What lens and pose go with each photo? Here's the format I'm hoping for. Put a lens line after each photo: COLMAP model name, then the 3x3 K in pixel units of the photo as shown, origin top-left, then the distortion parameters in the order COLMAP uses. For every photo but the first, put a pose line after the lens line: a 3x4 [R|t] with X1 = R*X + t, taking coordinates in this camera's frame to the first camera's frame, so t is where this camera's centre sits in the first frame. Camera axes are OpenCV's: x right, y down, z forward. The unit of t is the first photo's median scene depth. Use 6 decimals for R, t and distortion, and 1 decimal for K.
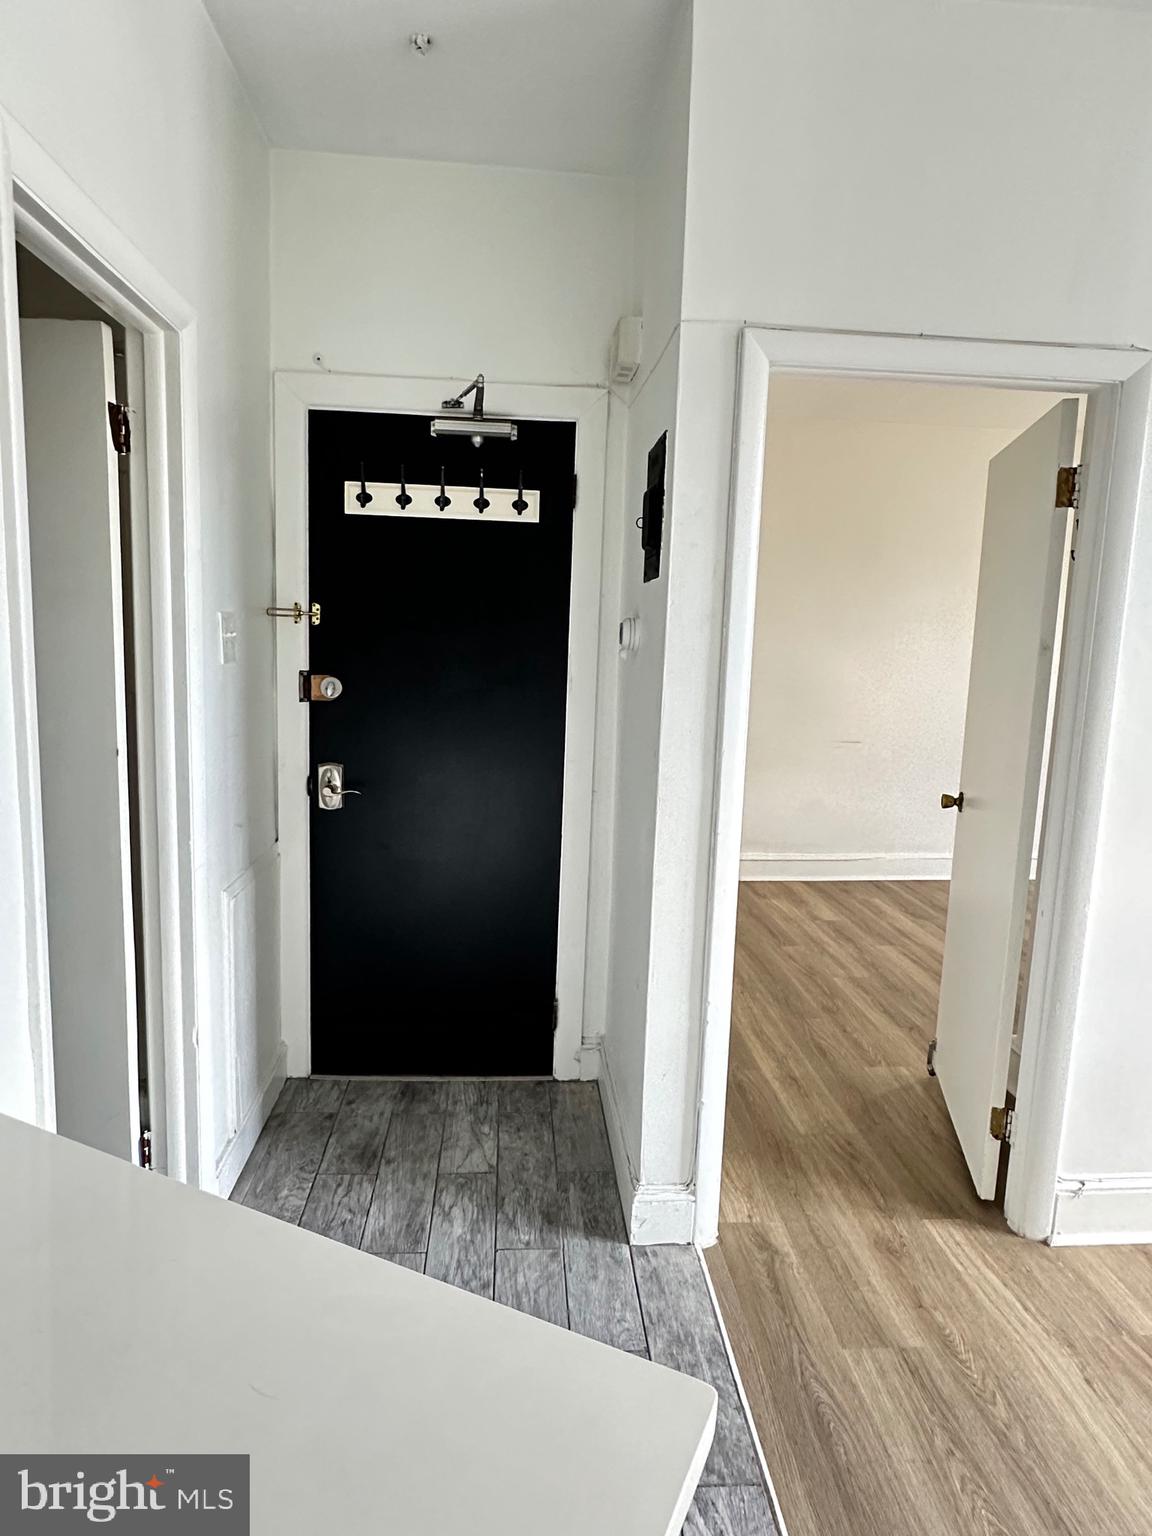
lens RADIAL K [[899.2, 0, 582.0], [0, 899.2, 769.8], [0, 0, 1]] dist [-0.015640, 0.000965]
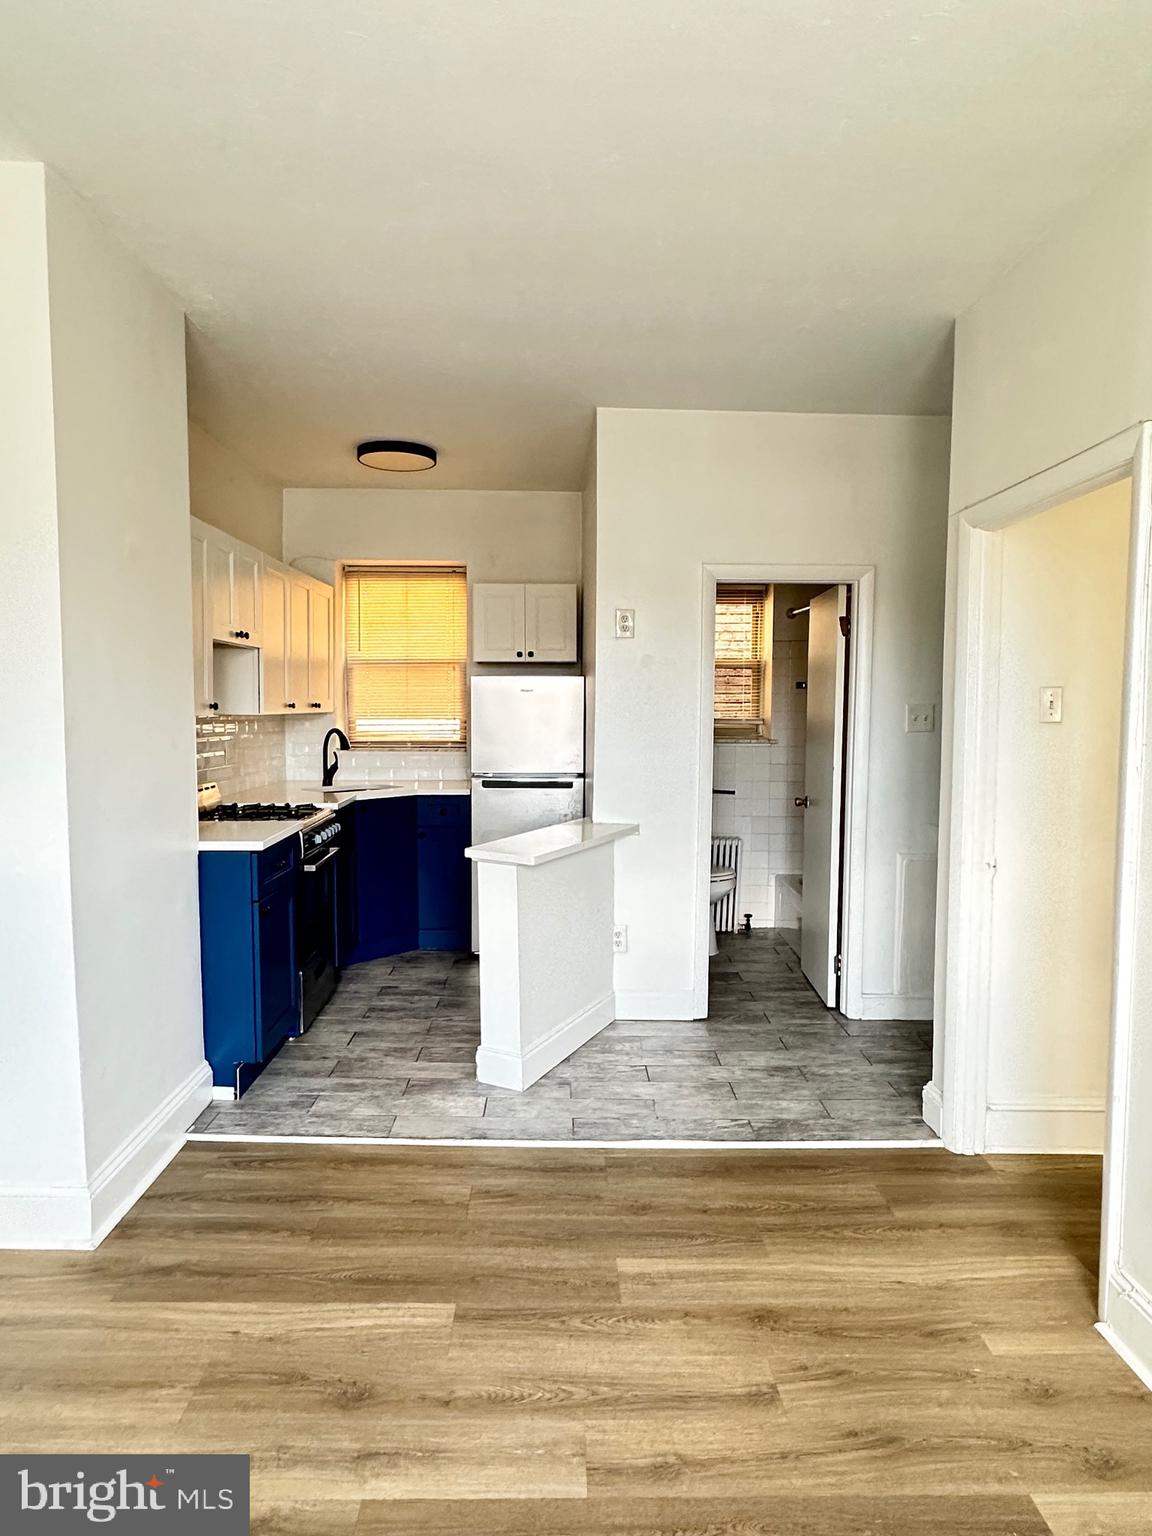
lens RADIAL K [[899.2, 0, 582.0], [0, 899.2, 769.8], [0, 0, 1]] dist [-0.015640, 0.000965]
pose [[-0.051969, 0.034617, -0.998049, 0.849481], [-0.147438, 0.988181, 0.041952, -0.010079], [0.987705, 0.149331, -0.046251, 0.232041]]
